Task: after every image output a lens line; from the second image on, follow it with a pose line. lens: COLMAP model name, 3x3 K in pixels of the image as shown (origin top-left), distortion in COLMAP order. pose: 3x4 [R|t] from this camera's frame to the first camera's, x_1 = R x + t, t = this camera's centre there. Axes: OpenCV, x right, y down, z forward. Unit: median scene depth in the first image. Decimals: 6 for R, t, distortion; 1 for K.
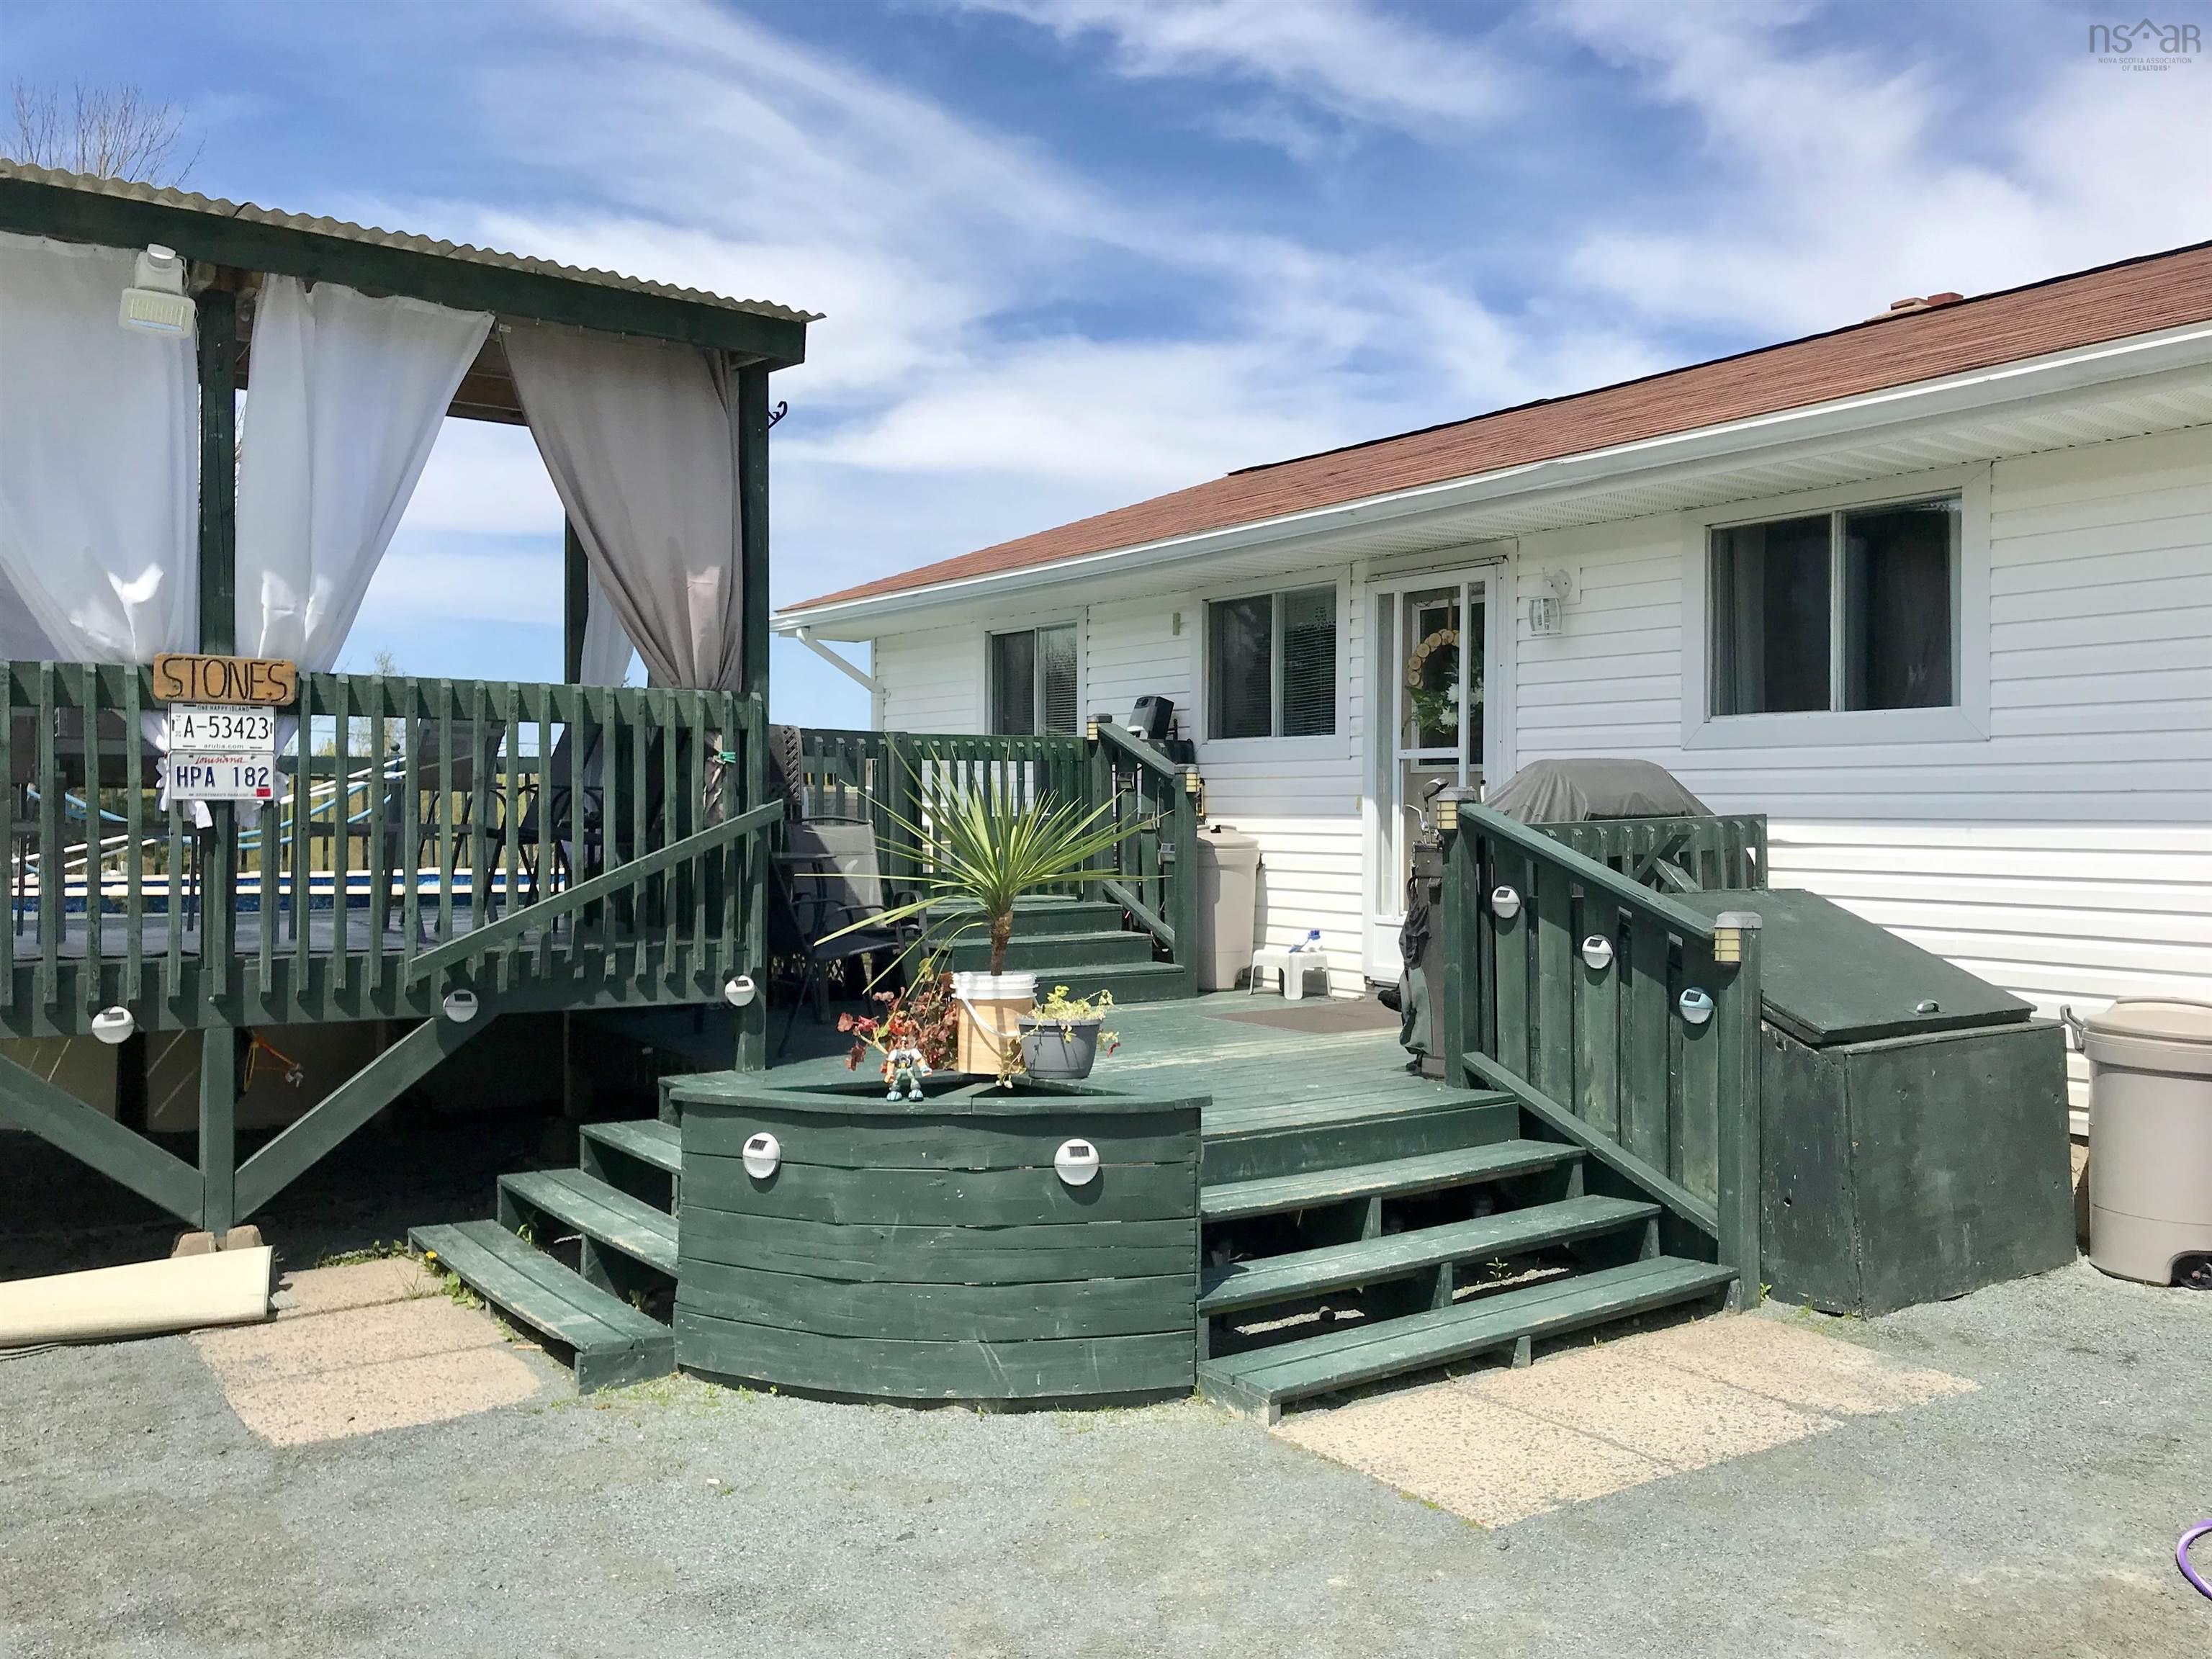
lens RADIAL K [[1794.3, 0, 1106.0], [0, 1794.3, 829.5], [0, 0, 1]] dist [0.139592, -0.236548]
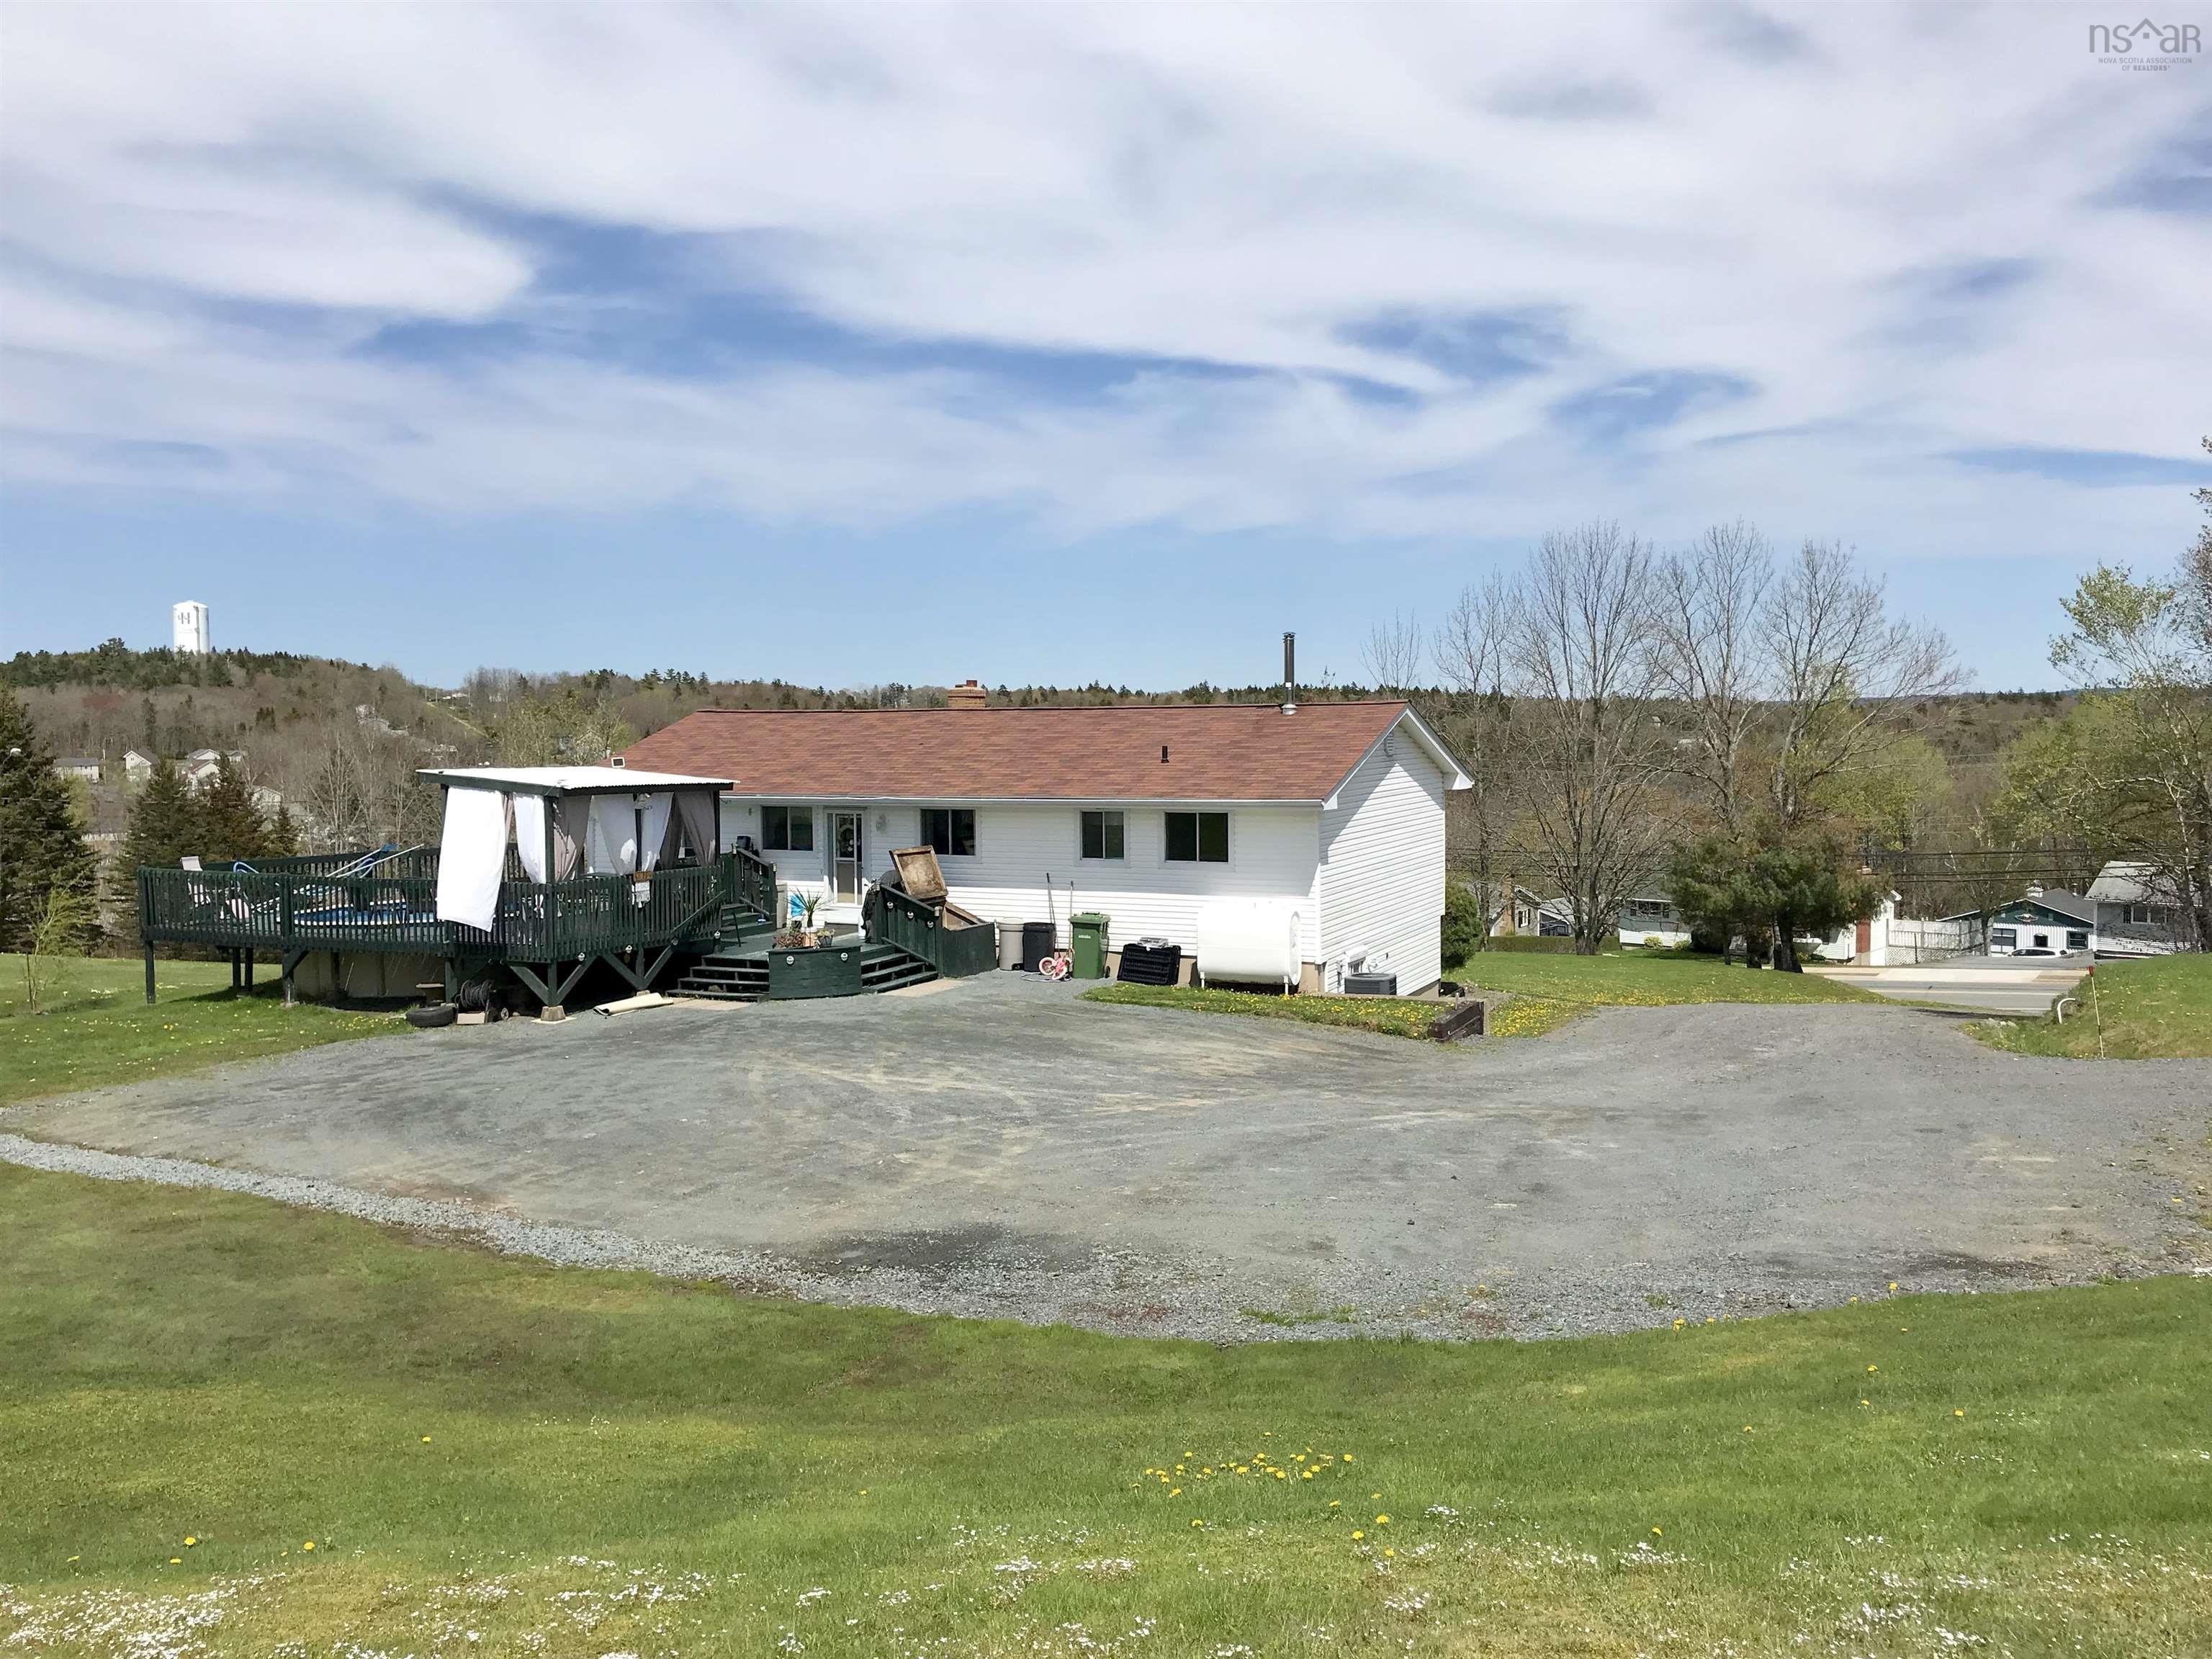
lens RADIAL K [[1794.3, 0, 1106.0], [0, 1794.3, 829.5], [0, 0, 1]] dist [0.139592, -0.236548]
pose [[0.878749, -0.034516, 0.476034, -1.668933], [0.015647, 0.998929, 0.043545, -0.389161], [-0.477027, -0.030817, 0.878348, -3.743440]]
